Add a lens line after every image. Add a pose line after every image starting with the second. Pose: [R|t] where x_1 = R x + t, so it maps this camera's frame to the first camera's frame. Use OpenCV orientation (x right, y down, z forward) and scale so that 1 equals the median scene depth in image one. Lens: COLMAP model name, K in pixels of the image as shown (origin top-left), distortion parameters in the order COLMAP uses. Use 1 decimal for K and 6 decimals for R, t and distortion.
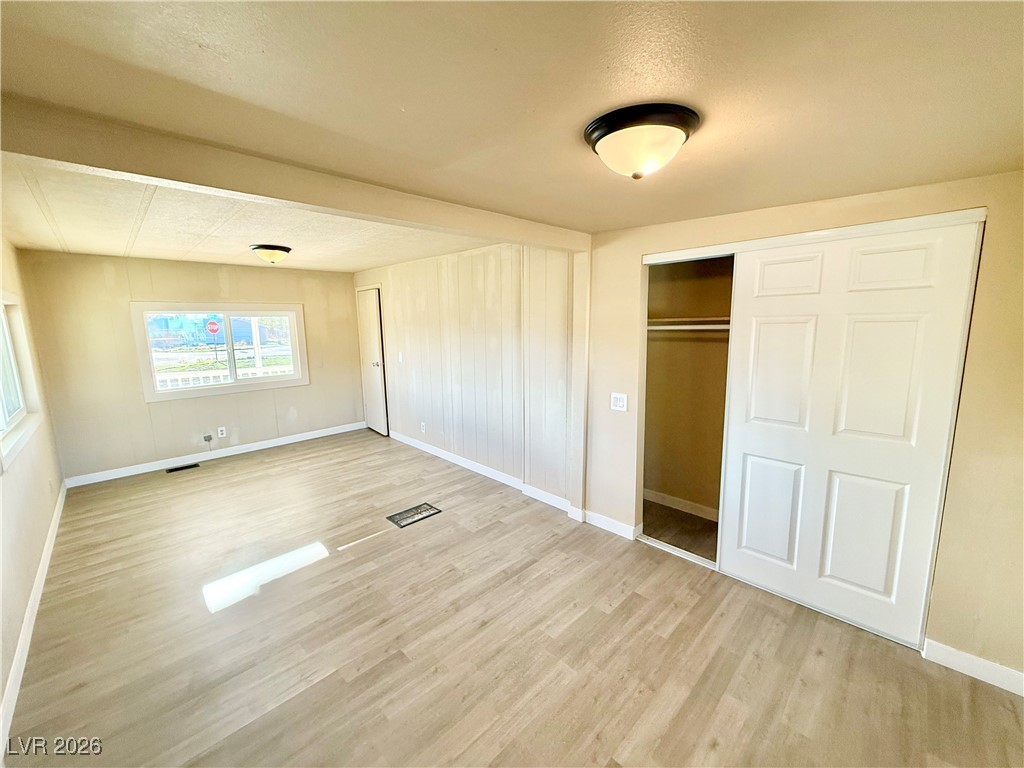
lens RADIAL K [[407.6, 0, 510.8], [0, 407.6, 384.1], [0, 0, 1]] dist [-0.001215, 0.000219]
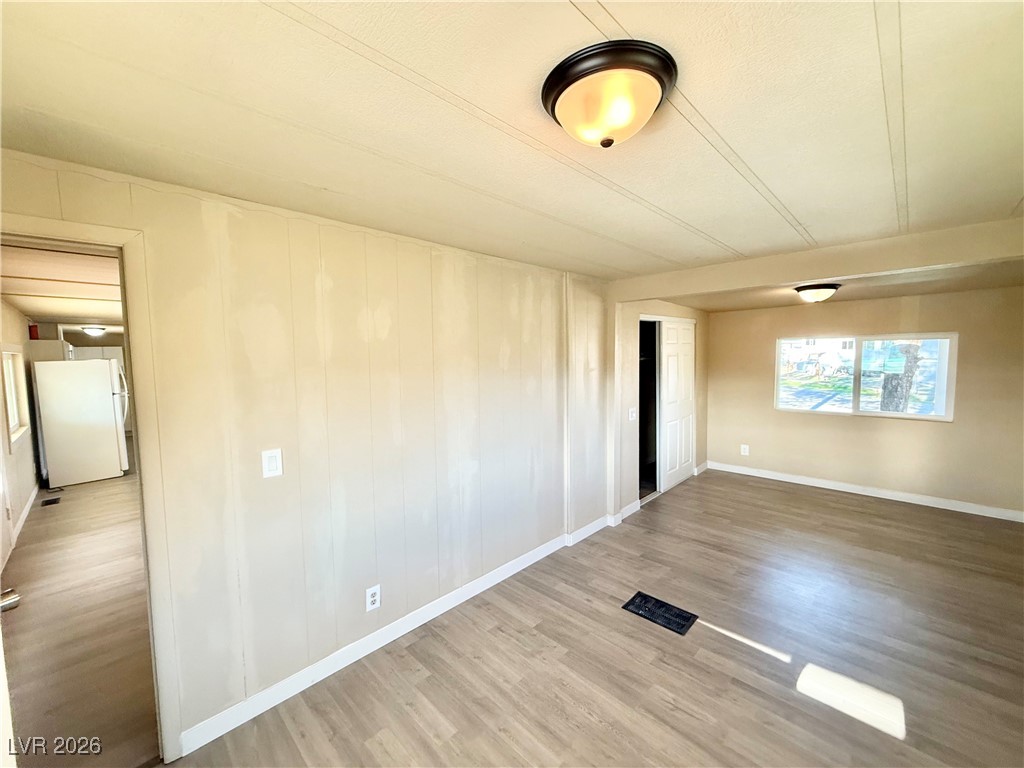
lens RADIAL K [[407.6, 0, 510.8], [0, 407.6, 384.1], [0, 0, 1]] dist [-0.001215, 0.000219]
pose [[-0.012797, -0.056273, 0.998333, -0.954794], [0.175297, 0.982826, 0.057646, -0.179329], [-0.984432, 0.175743, -0.002713, 1.199048]]
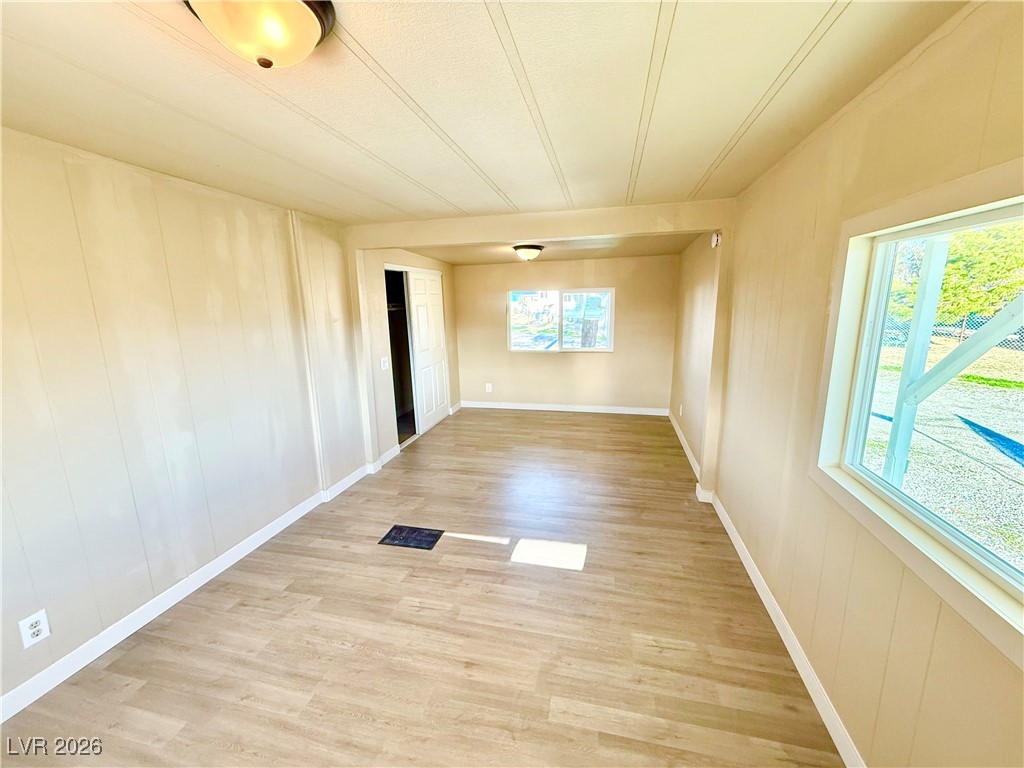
lens RADIAL K [[407.6, 0, 510.8], [0, 407.6, 384.1], [0, 0, 1]] dist [-0.001215, 0.000219]
pose [[-0.529678, -0.140648, 0.836456, -0.997344], [0.161741, 0.951313, 0.262381, -0.162201], [-0.832635, 0.274267, -0.481141, 1.149527]]
